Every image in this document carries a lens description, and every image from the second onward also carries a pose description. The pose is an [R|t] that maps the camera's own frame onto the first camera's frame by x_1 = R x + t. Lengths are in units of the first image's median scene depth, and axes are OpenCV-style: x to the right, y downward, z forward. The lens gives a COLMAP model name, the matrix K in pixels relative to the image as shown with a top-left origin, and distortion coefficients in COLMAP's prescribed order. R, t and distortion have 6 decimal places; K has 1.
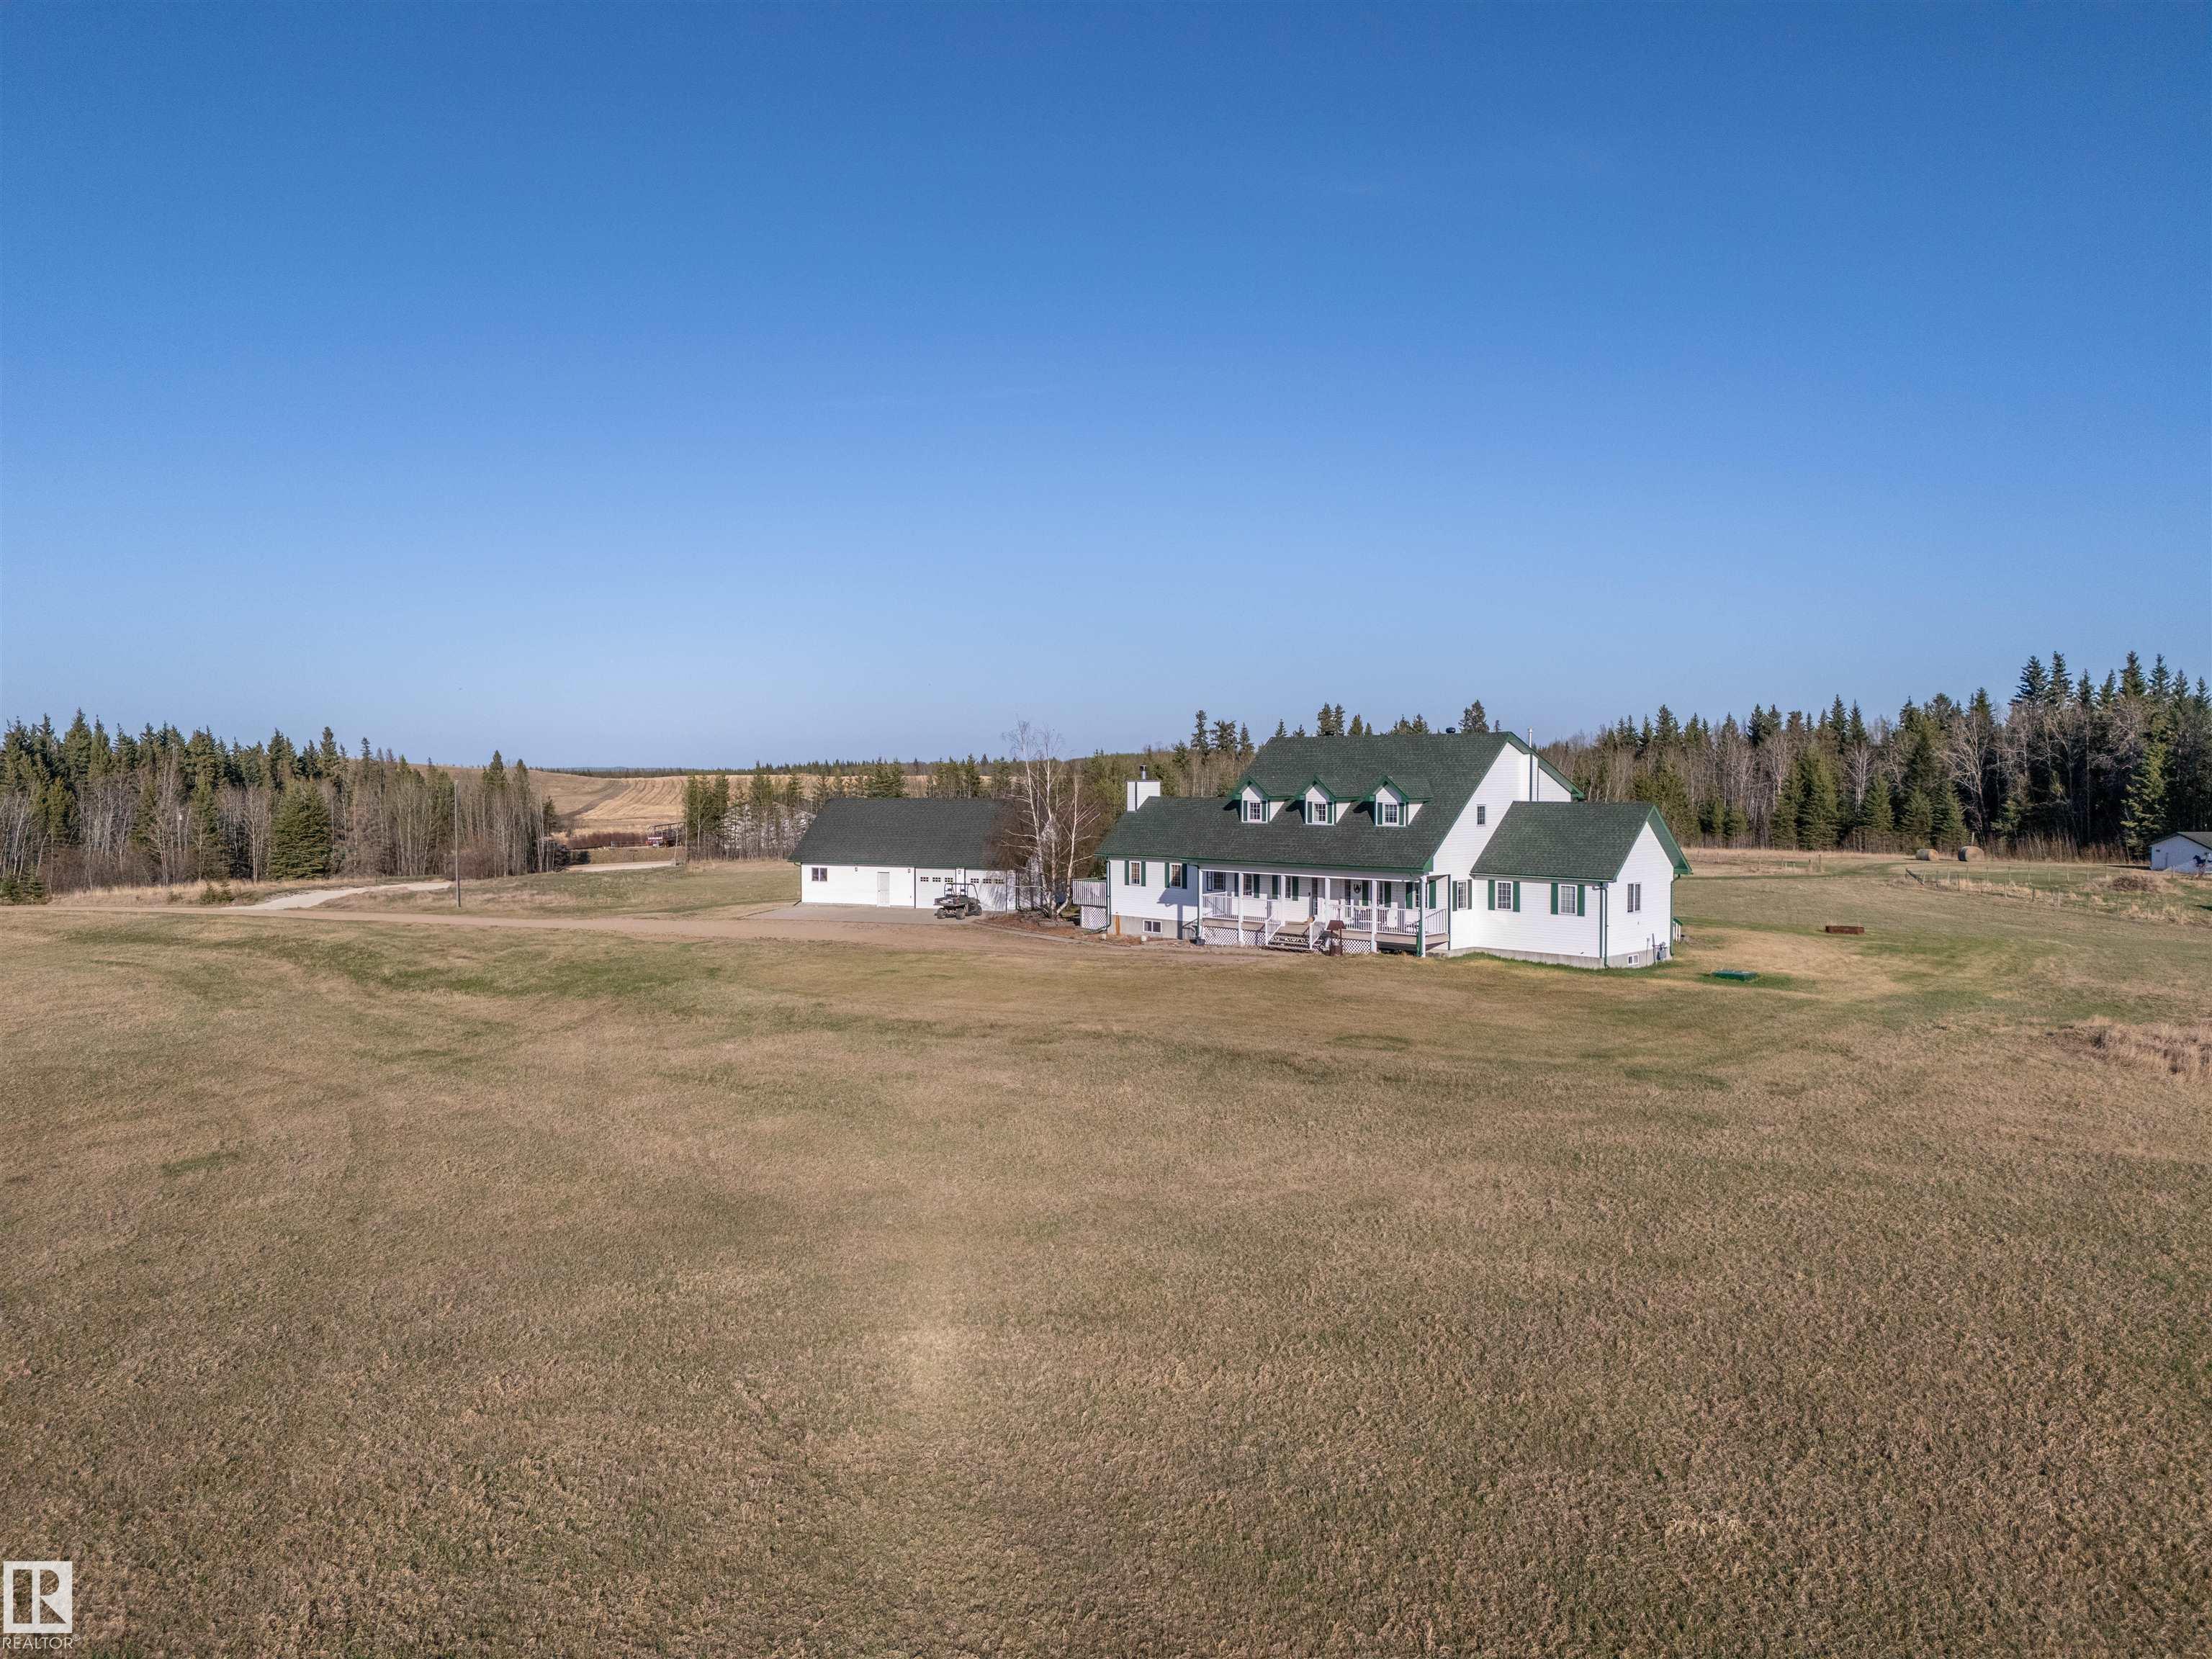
lens RADIAL K [[1614.1, 0, 1097.2], [0, 1614.1, 843.3], [0, 0, 1]] dist [0.080175, -0.071902]
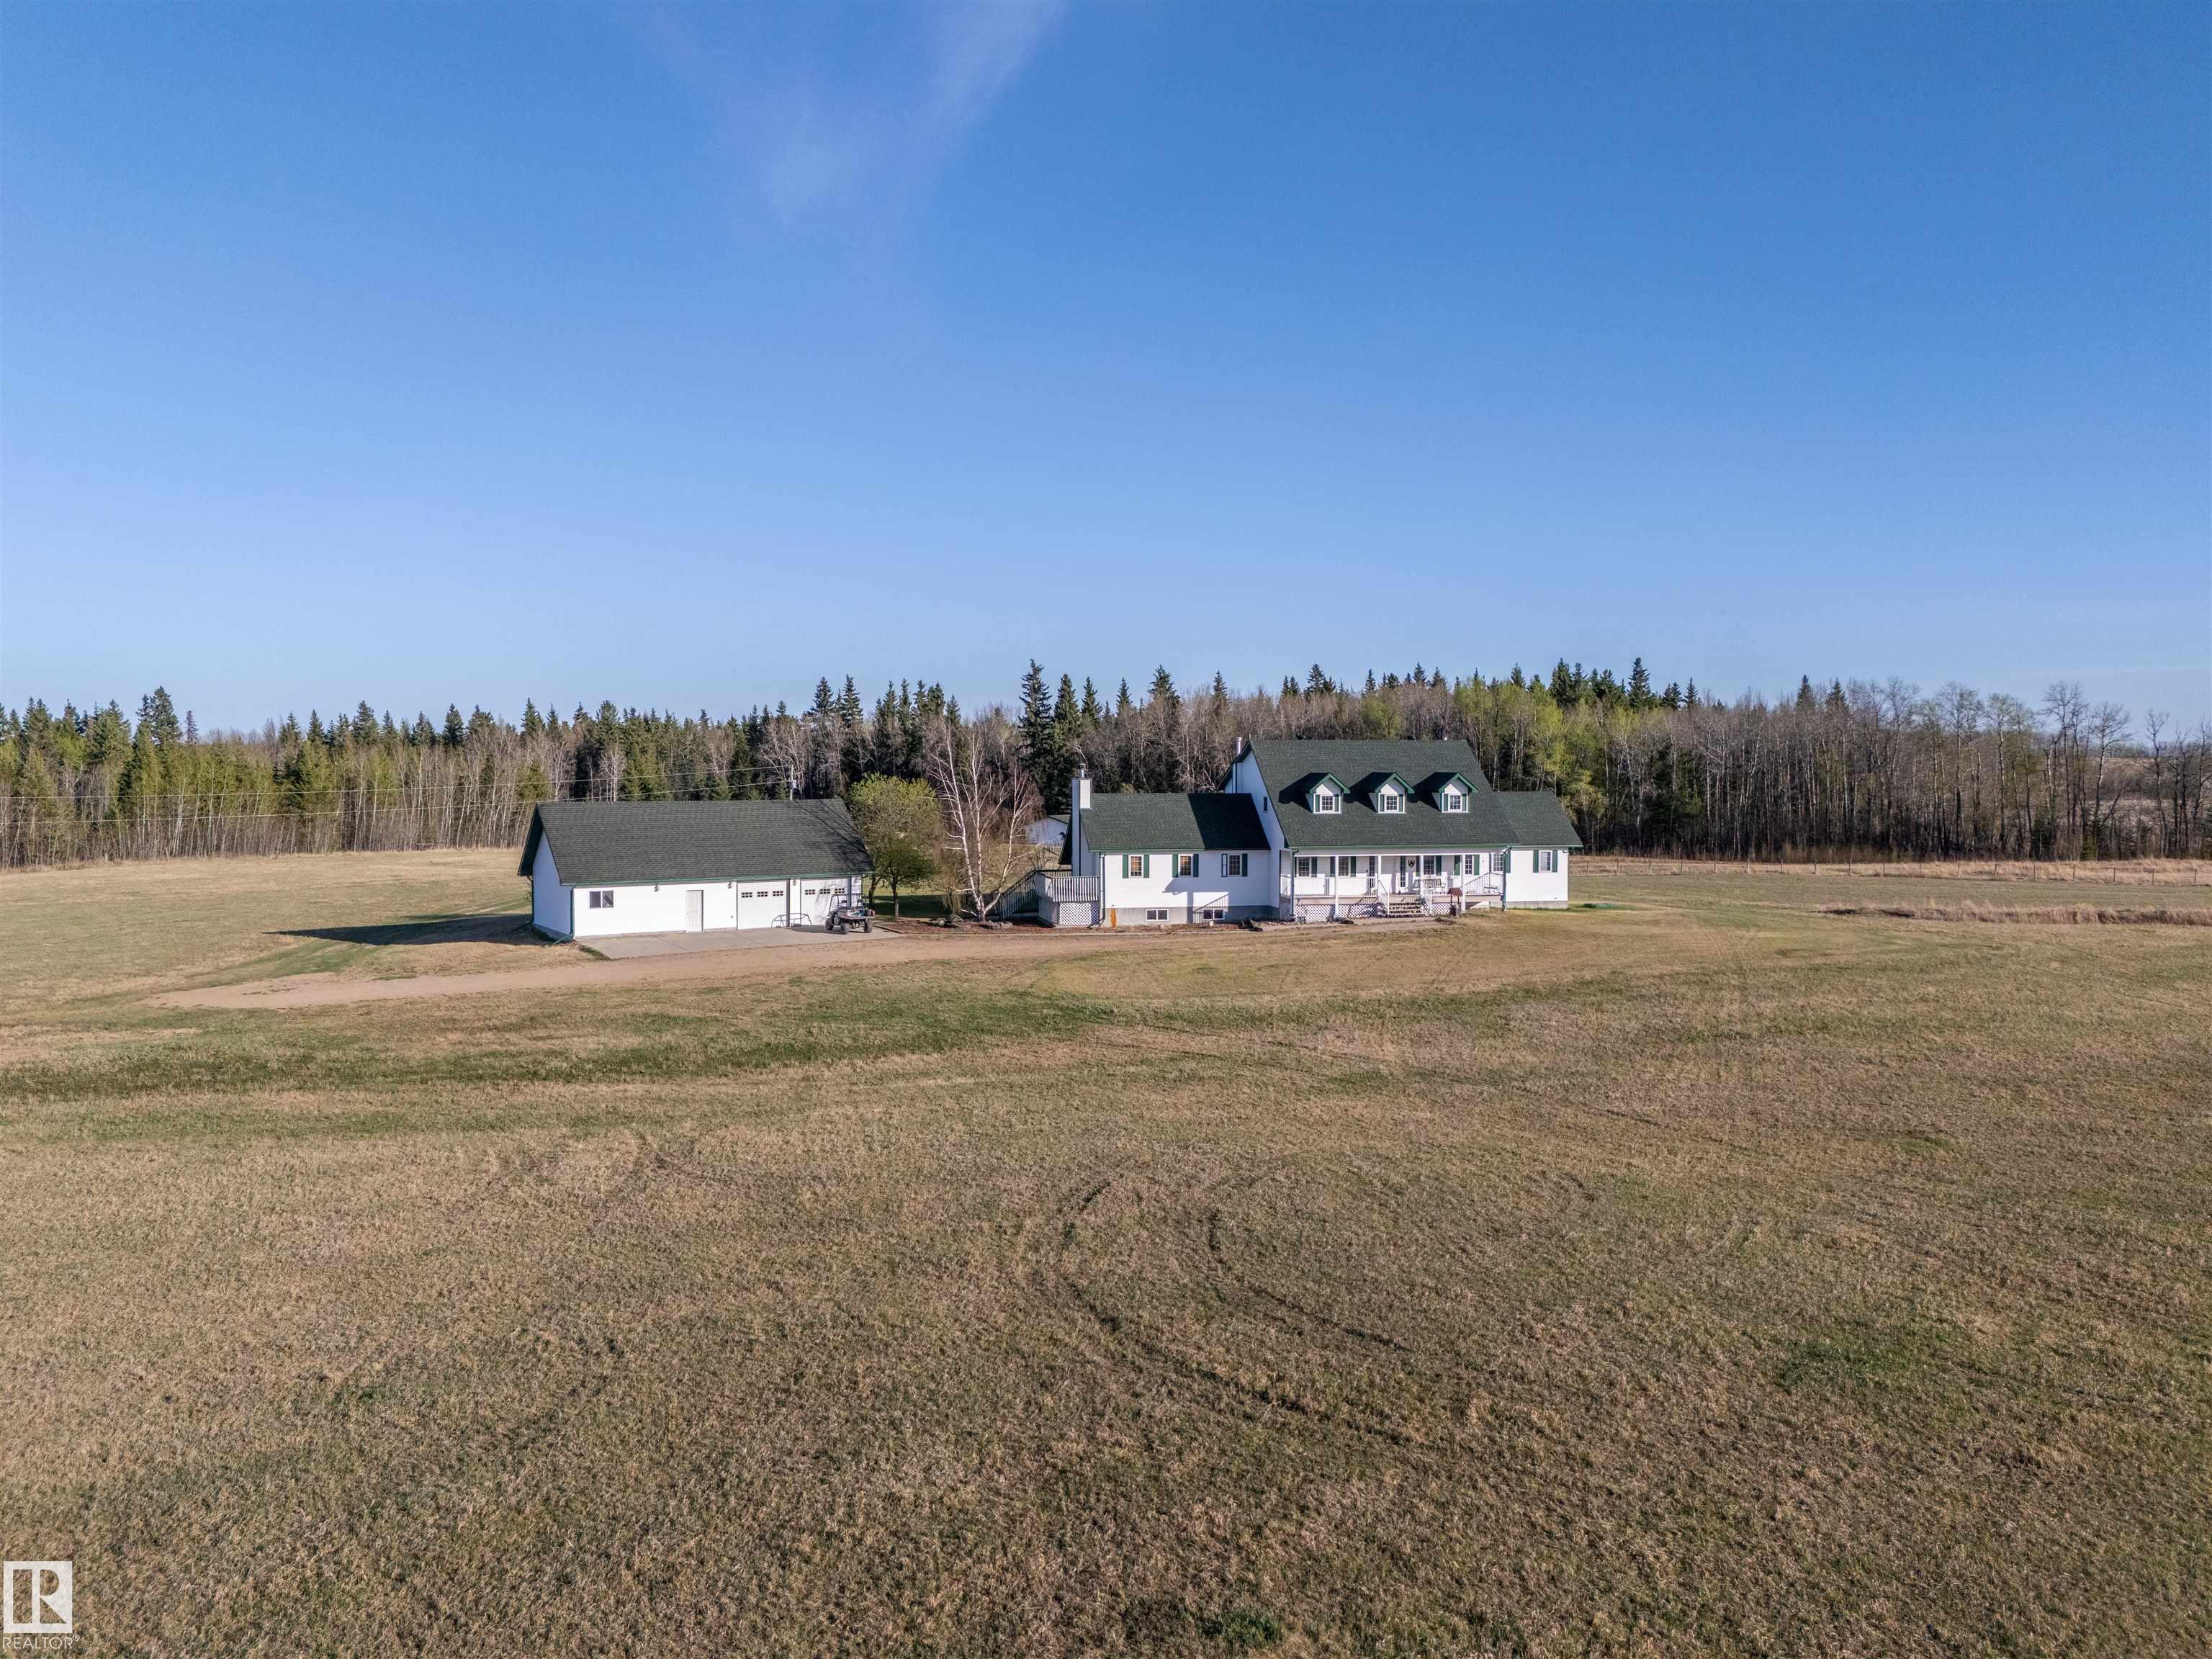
lens RADIAL K [[1614.1, 0, 1101.6], [0, 1614.1, 834.4], [0, 0, 1]] dist [0.080175, -0.071902]
pose [[0.545370, -0.033098, 0.837542, -0.823474], [0.037378, 0.999186, 0.015147, -0.017887], [-0.837361, 0.023045, 0.546164, 0.422690]]
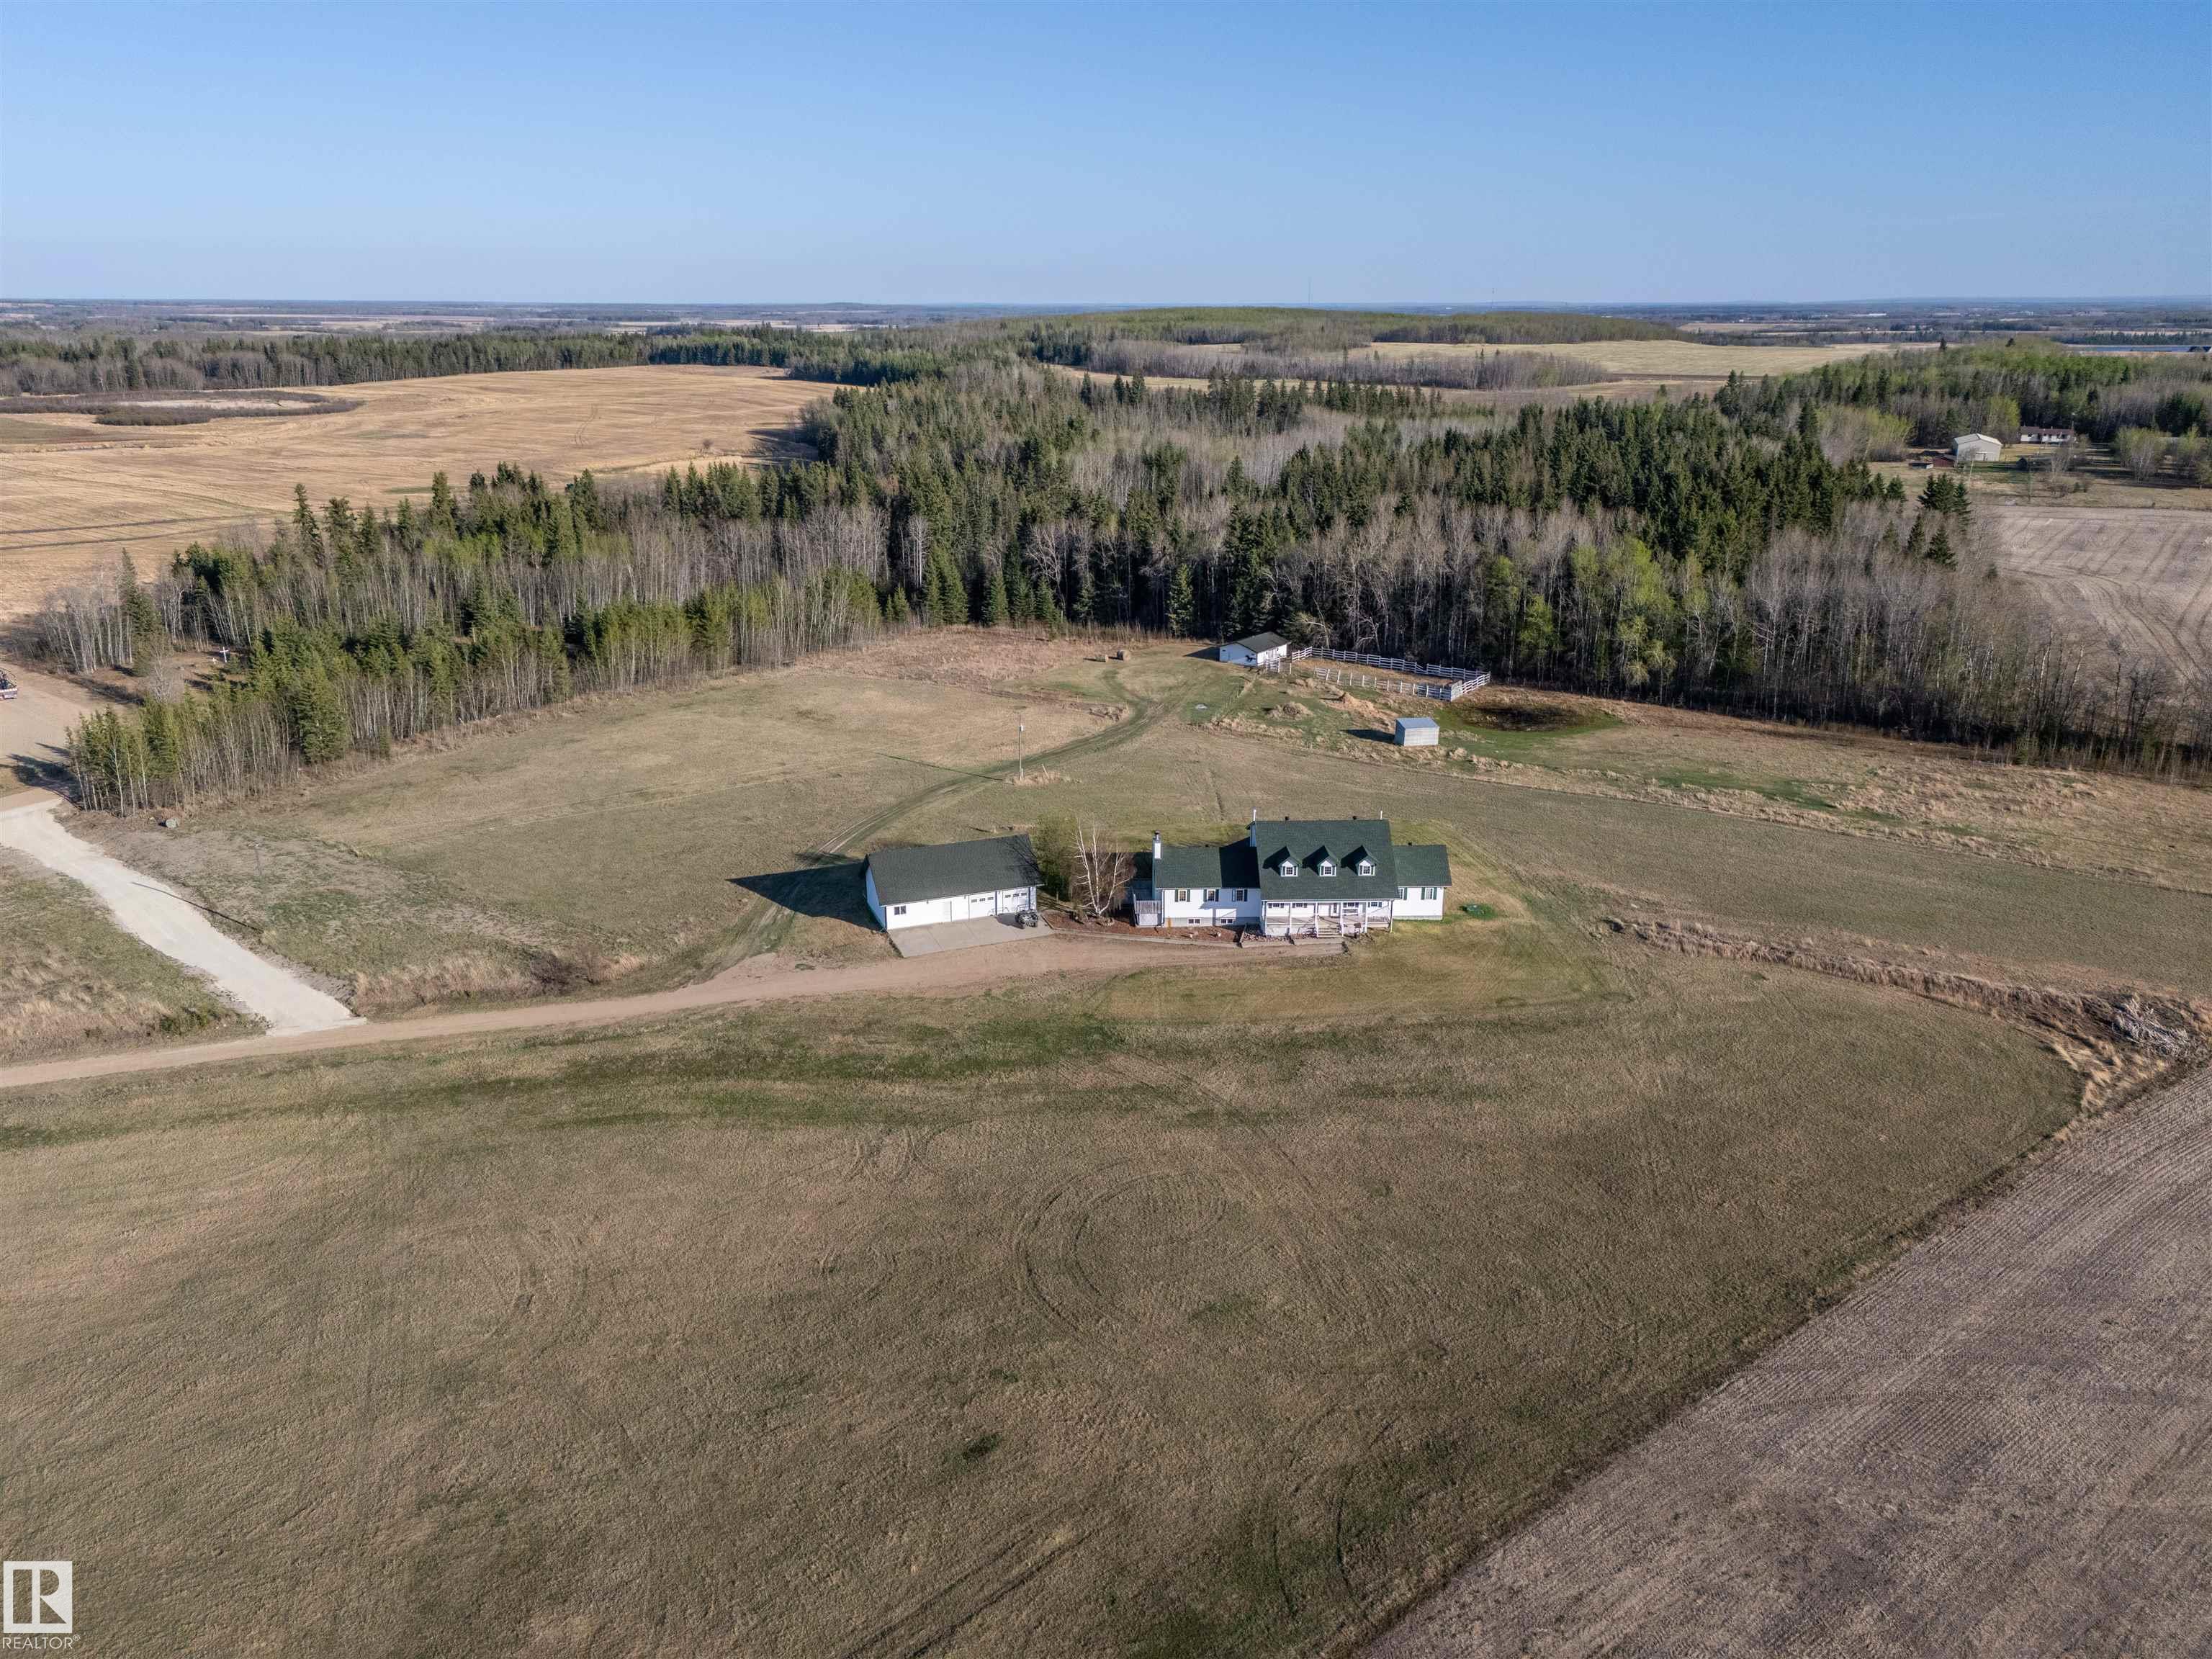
lens RADIAL K [[1614.1, 0, 1099.1], [0, 1614.1, 825.3], [0, 0, 1]] dist [0.080175, -0.071902]
pose [[0.695026, -0.219448, 0.684676, -1.255492], [0.031043, 0.960553, 0.276358, -0.557090], [-0.718314, -0.170821, 0.674422, -0.181758]]
